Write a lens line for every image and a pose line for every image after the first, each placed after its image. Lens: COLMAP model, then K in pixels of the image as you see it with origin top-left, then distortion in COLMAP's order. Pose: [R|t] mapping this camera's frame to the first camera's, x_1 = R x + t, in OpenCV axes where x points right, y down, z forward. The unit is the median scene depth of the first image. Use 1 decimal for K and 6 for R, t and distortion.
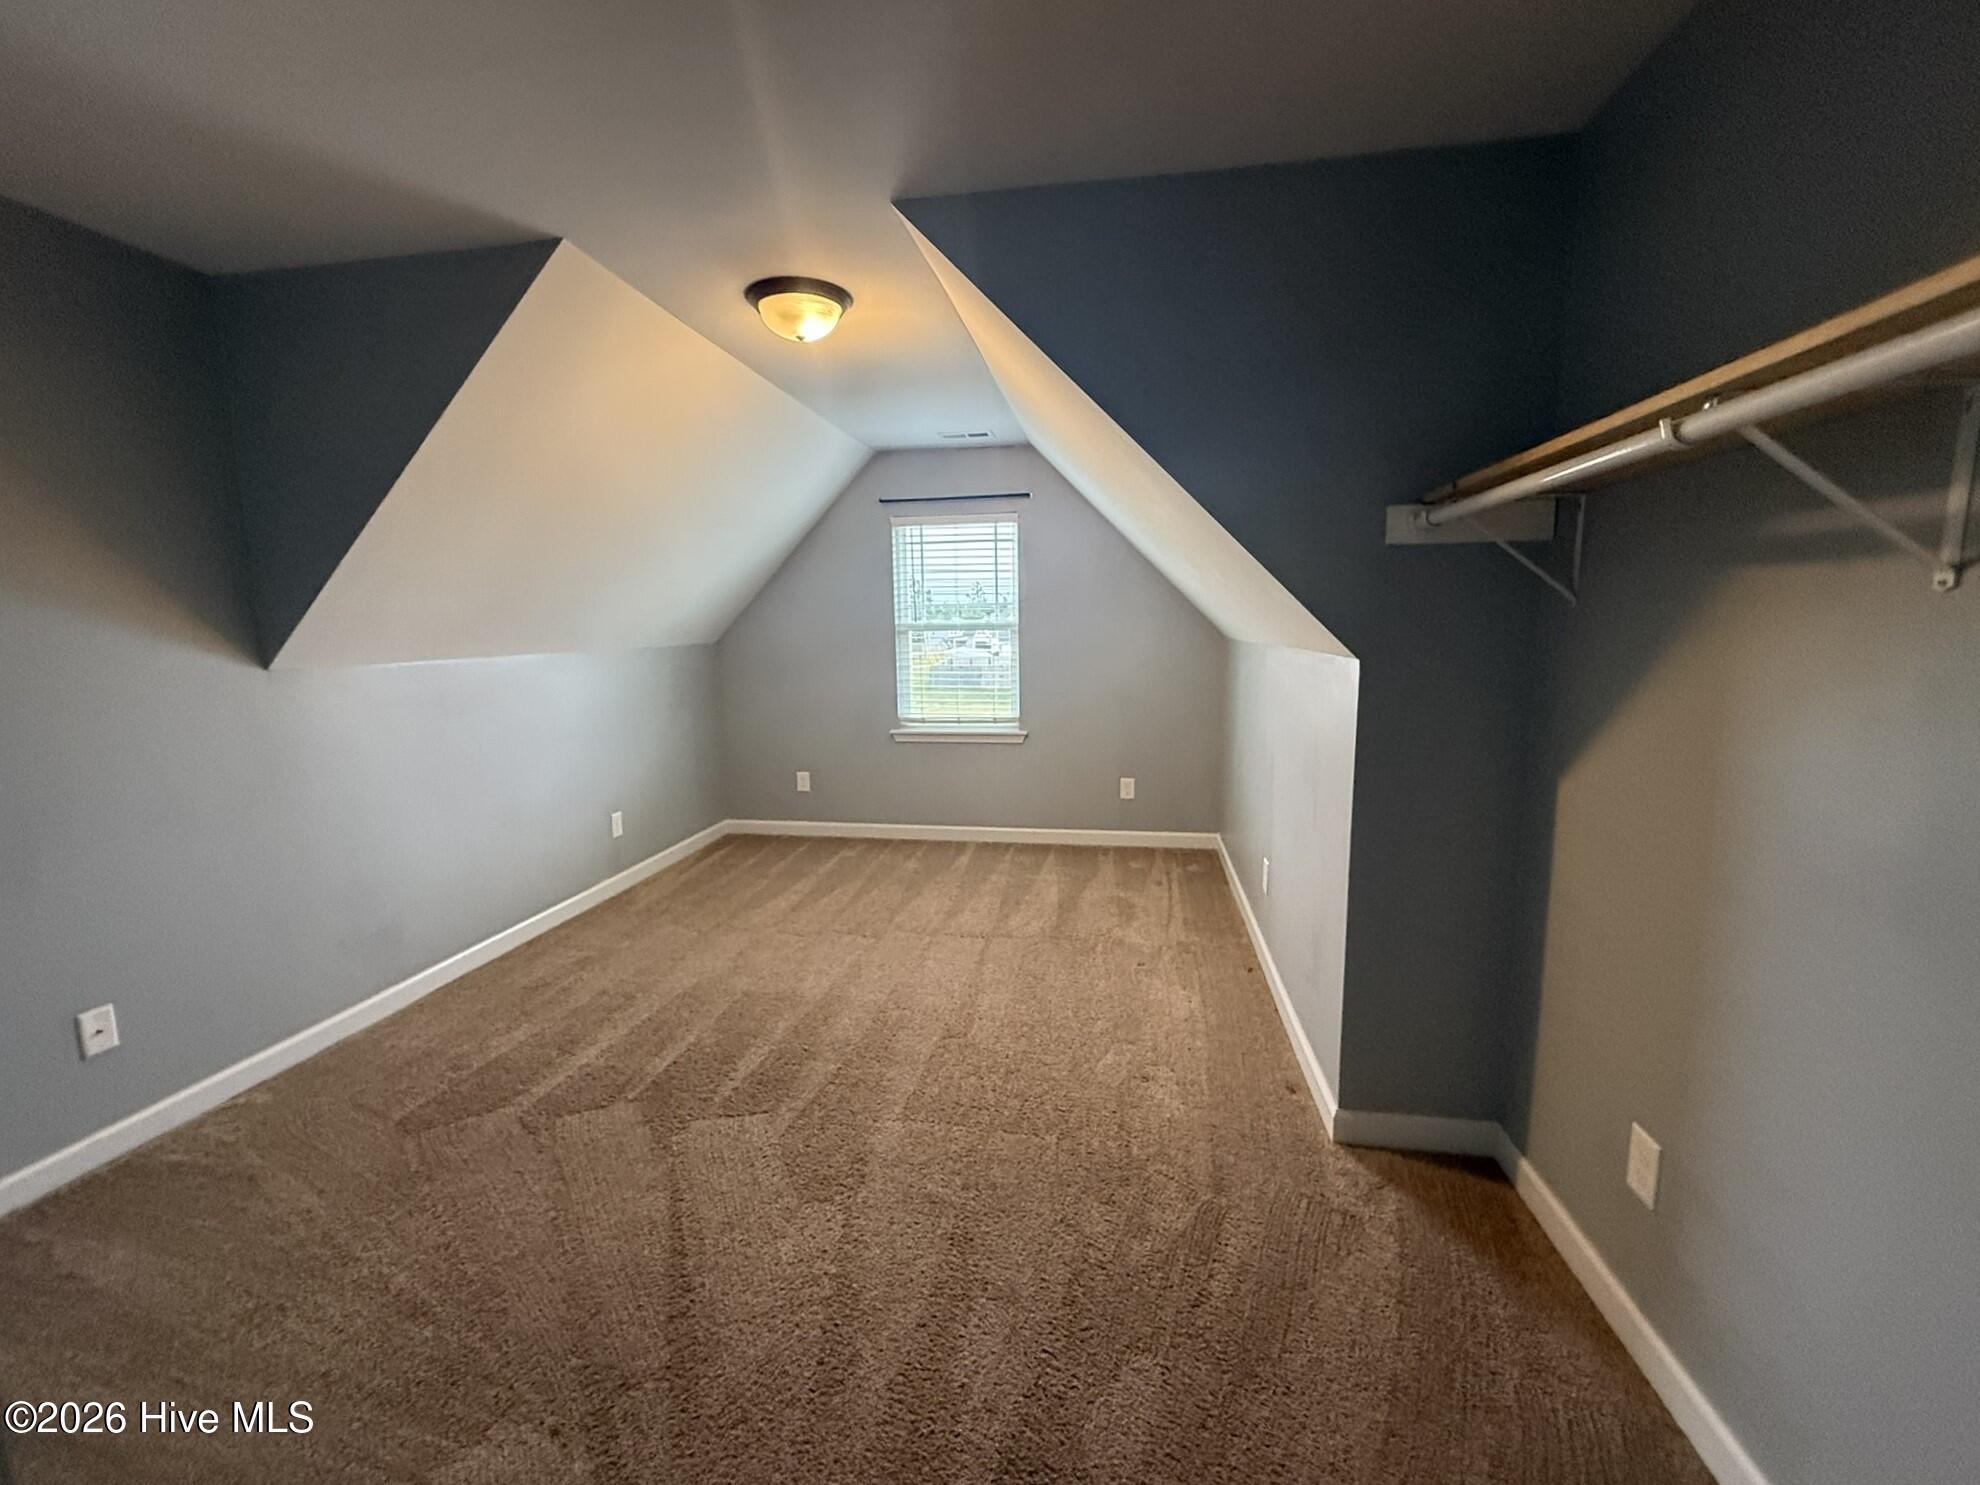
lens RADIAL K [[790.2, 0, 990.8], [0, 790.2, 739.5], [0, 0, 1]] dist [0.004856, 0.000357]
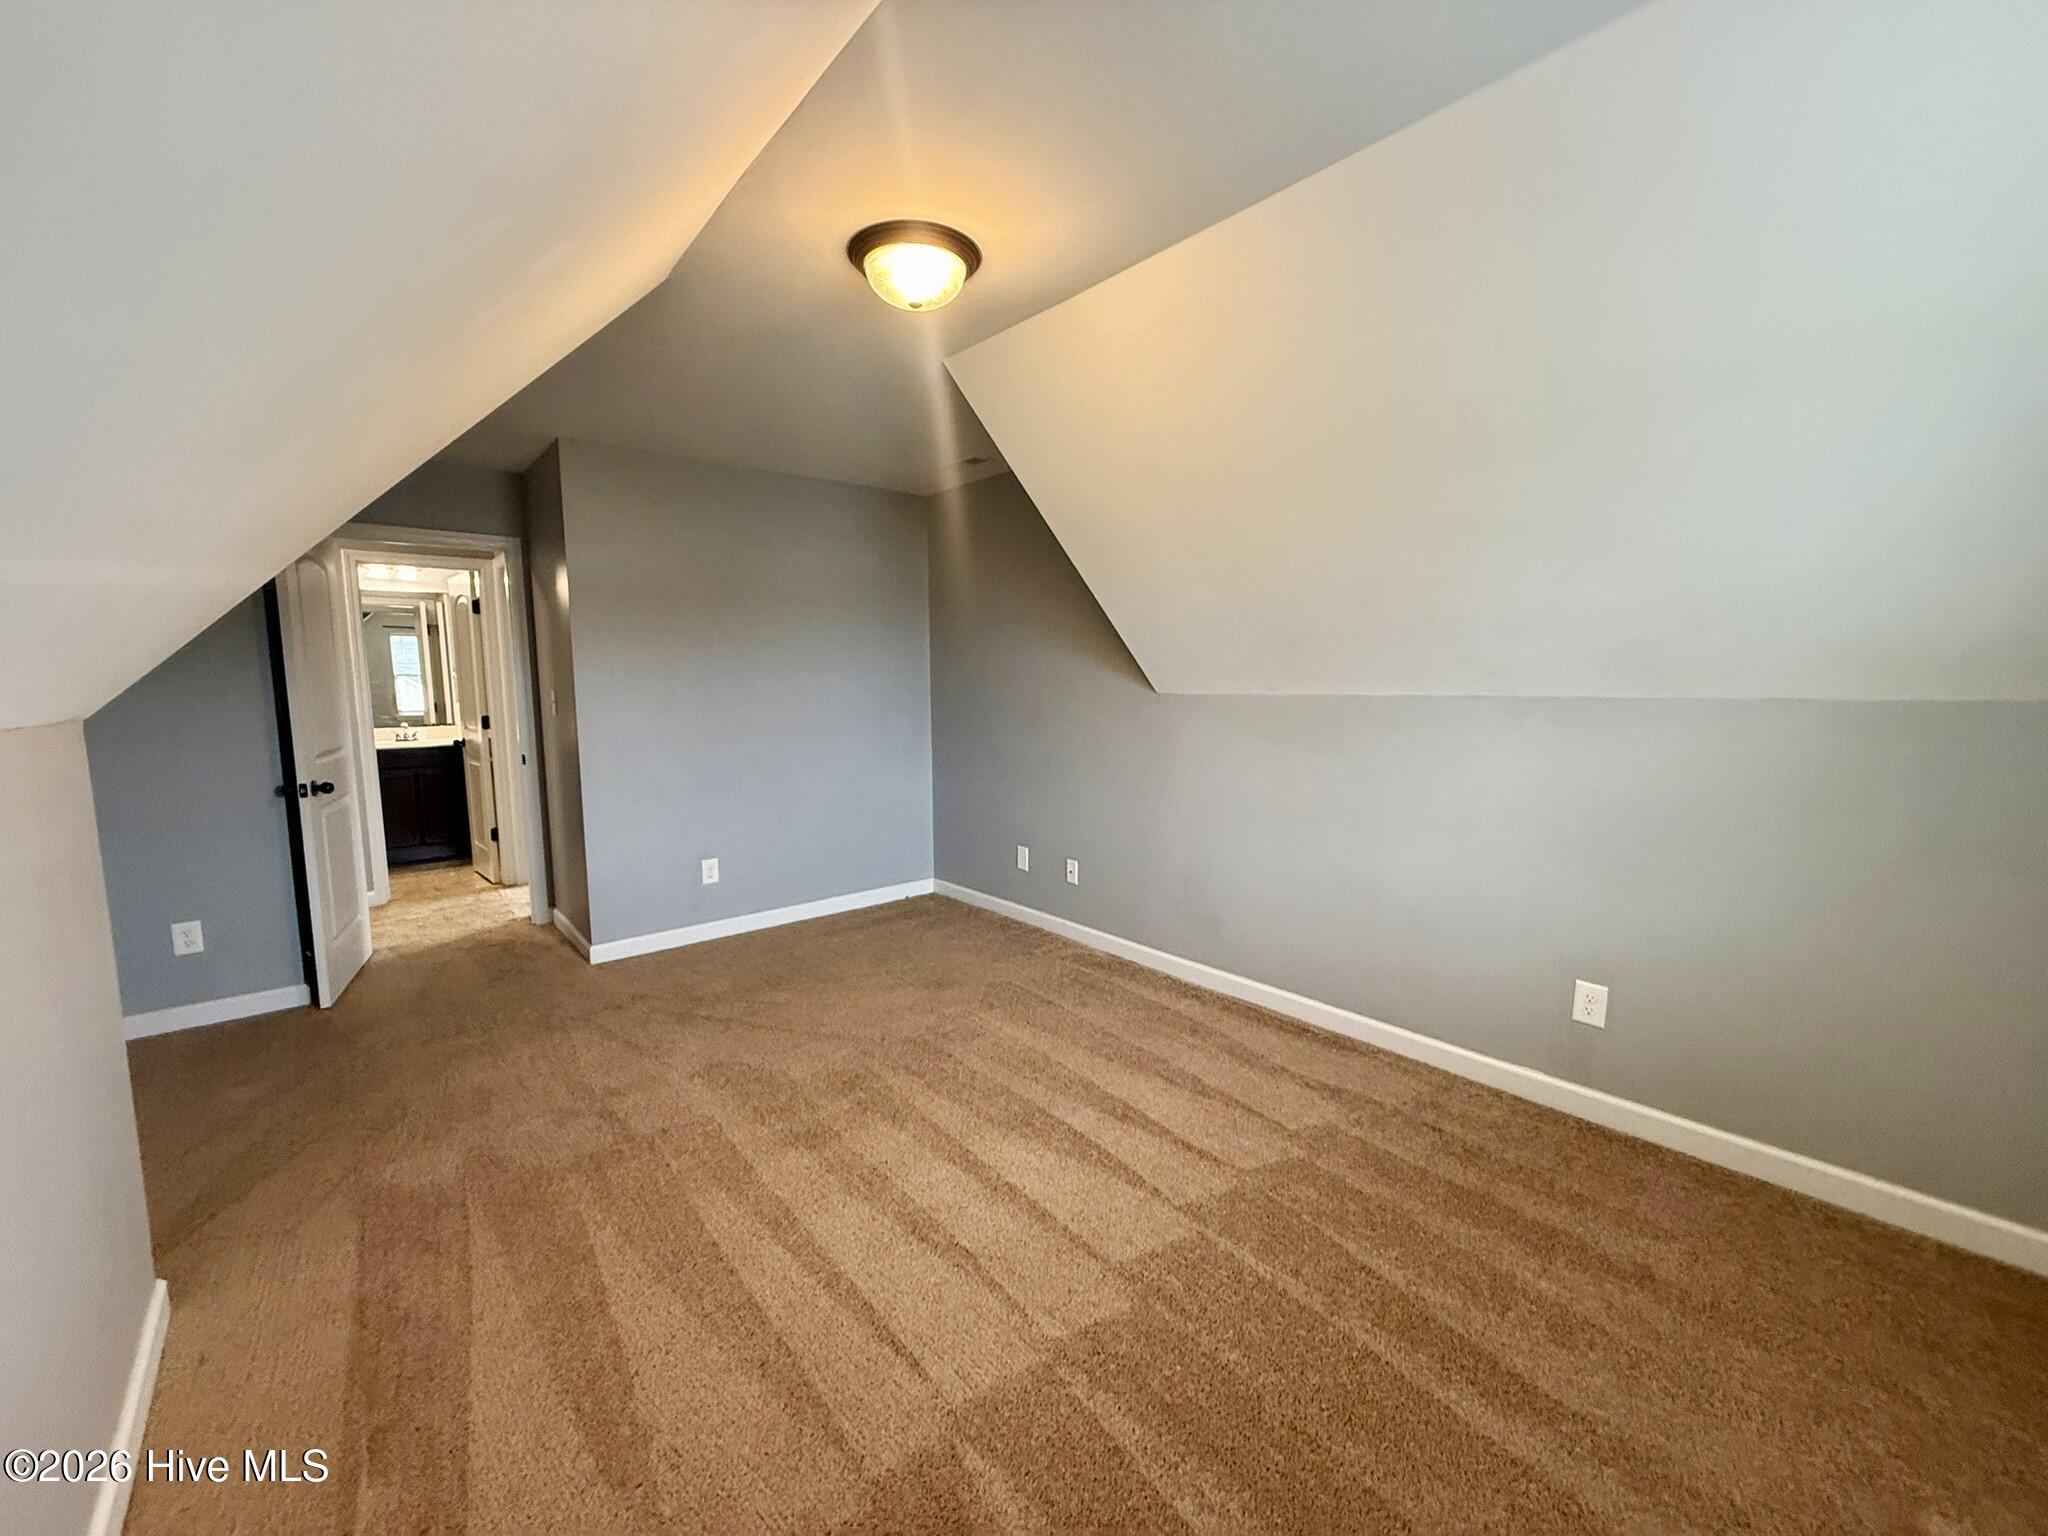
lens RADIAL K [[817.4, 0, 1022.5], [0, 817.4, 768.7], [0, 0, 1]] dist [0.004856, 0.000357]
pose [[-0.635036, 0.102453, -0.765659, 0.380361], [-0.100005, 0.971921, 0.212997, -0.241163], [0.765982, 0.211830, -0.606959, 1.697966]]
